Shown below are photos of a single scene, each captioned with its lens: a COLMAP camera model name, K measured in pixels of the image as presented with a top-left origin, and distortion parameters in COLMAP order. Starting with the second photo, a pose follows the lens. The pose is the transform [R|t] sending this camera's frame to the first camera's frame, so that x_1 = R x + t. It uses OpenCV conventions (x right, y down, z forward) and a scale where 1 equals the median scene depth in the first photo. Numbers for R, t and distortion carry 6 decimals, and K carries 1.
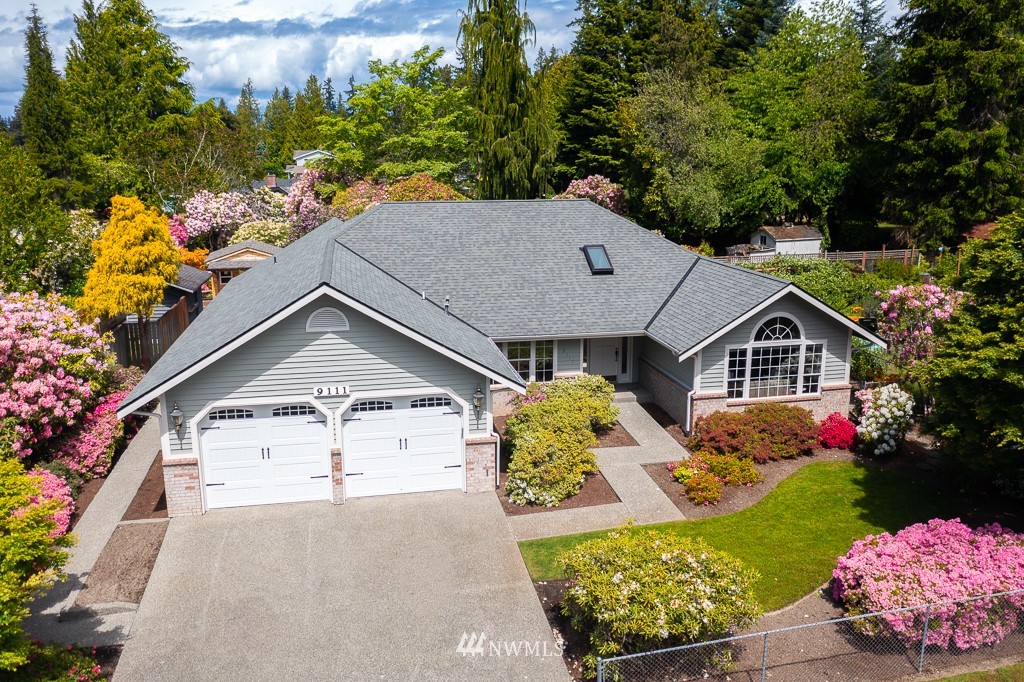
lens RADIAL K [[815.5, 0, 512.3], [0, 815.5, 339.5], [0, 0, 1]] dist [-0.014283, 0.011384]
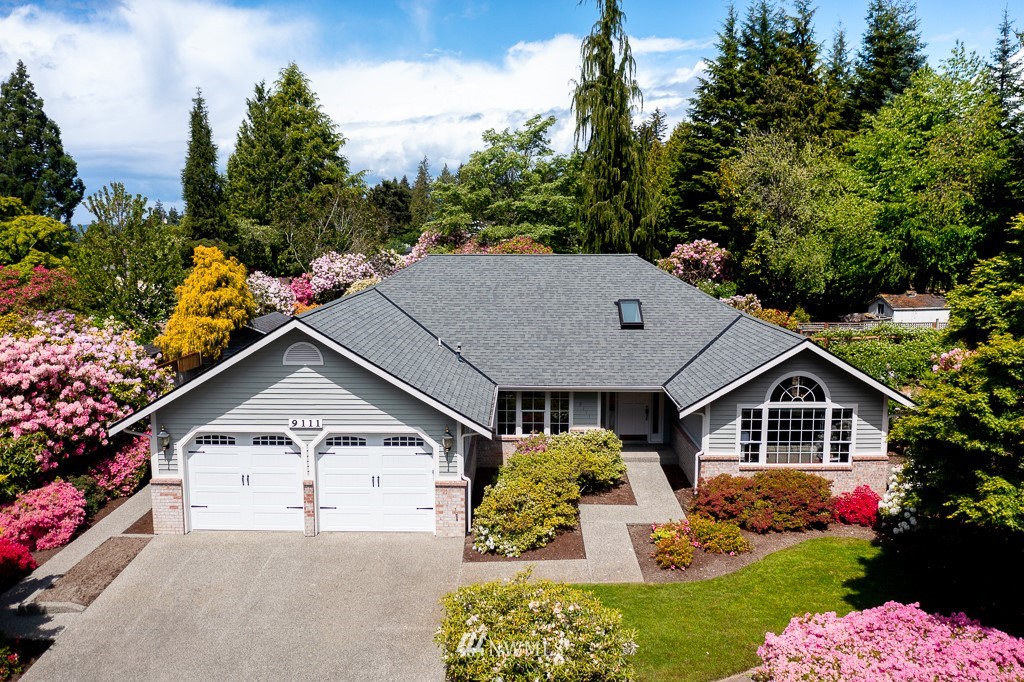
lens RADIAL K [[815.5, 0, 513.0], [0, 815.5, 339.8], [0, 0, 1]] dist [-0.014283, 0.011384]
pose [[0.976585, 0.032641, -0.212642, 0.199378], [-0.051407, 0.995195, -0.083331, 0.023811], [0.208900, 0.092311, 0.973570, 0.029648]]
